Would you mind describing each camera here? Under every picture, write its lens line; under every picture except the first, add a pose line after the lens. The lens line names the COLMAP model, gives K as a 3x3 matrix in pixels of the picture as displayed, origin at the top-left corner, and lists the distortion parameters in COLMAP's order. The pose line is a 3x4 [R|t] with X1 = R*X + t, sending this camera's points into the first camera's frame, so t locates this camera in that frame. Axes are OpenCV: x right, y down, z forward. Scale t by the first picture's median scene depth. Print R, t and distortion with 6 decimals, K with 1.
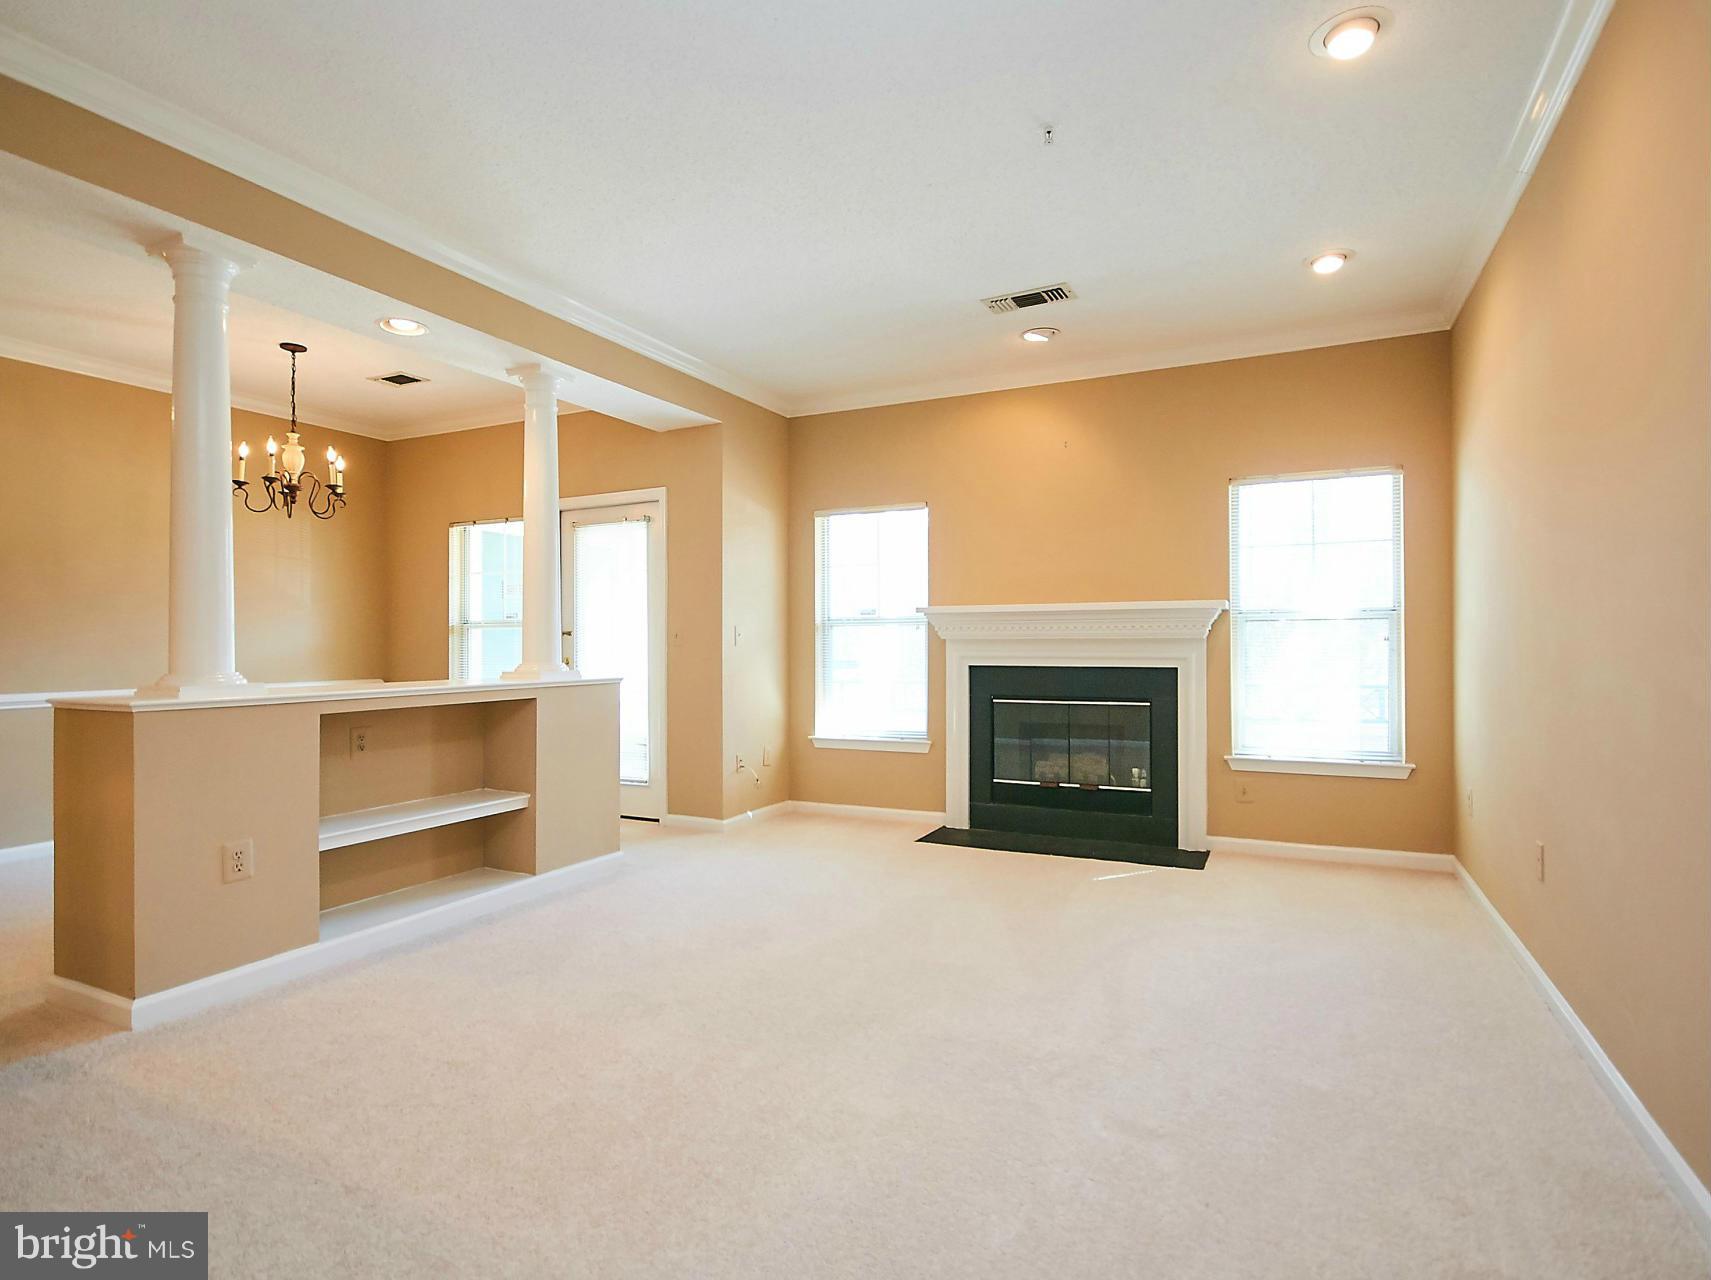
lens RADIAL K [[909.8, 0, 841.9], [0, 909.8, 633.7], [0, 0, 1]] dist [-0.002839, 0.000018]
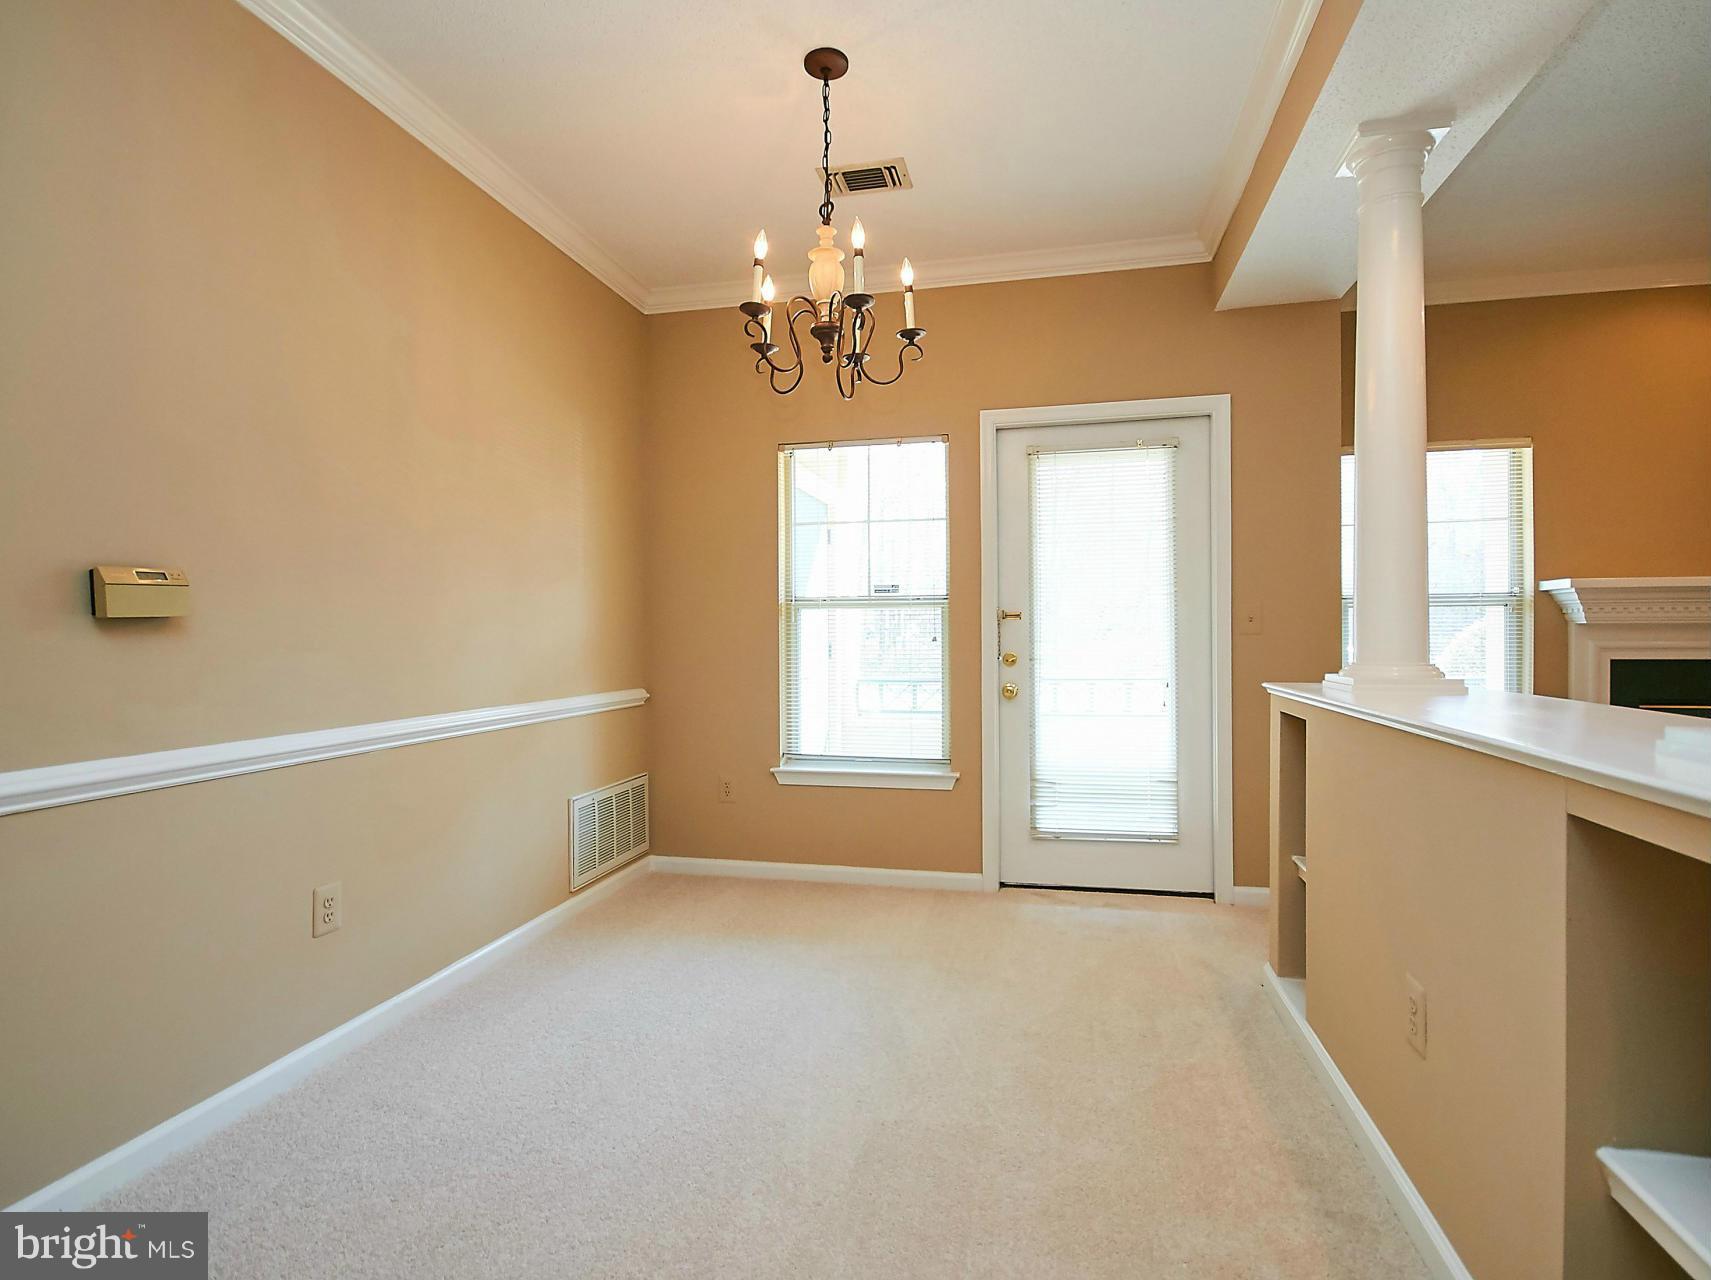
lens RADIAL K [[860.5, 0, 858.8], [0, 860.5, 628.9], [0, 0, 1]] dist [0.001356, 0.000888]
pose [[0.970735, -0.002779, 0.240138, -0.643176], [-0.000656, 0.999899, 0.014221, 0.000744], [-0.240153, -0.013963, 0.970635, 0.481340]]
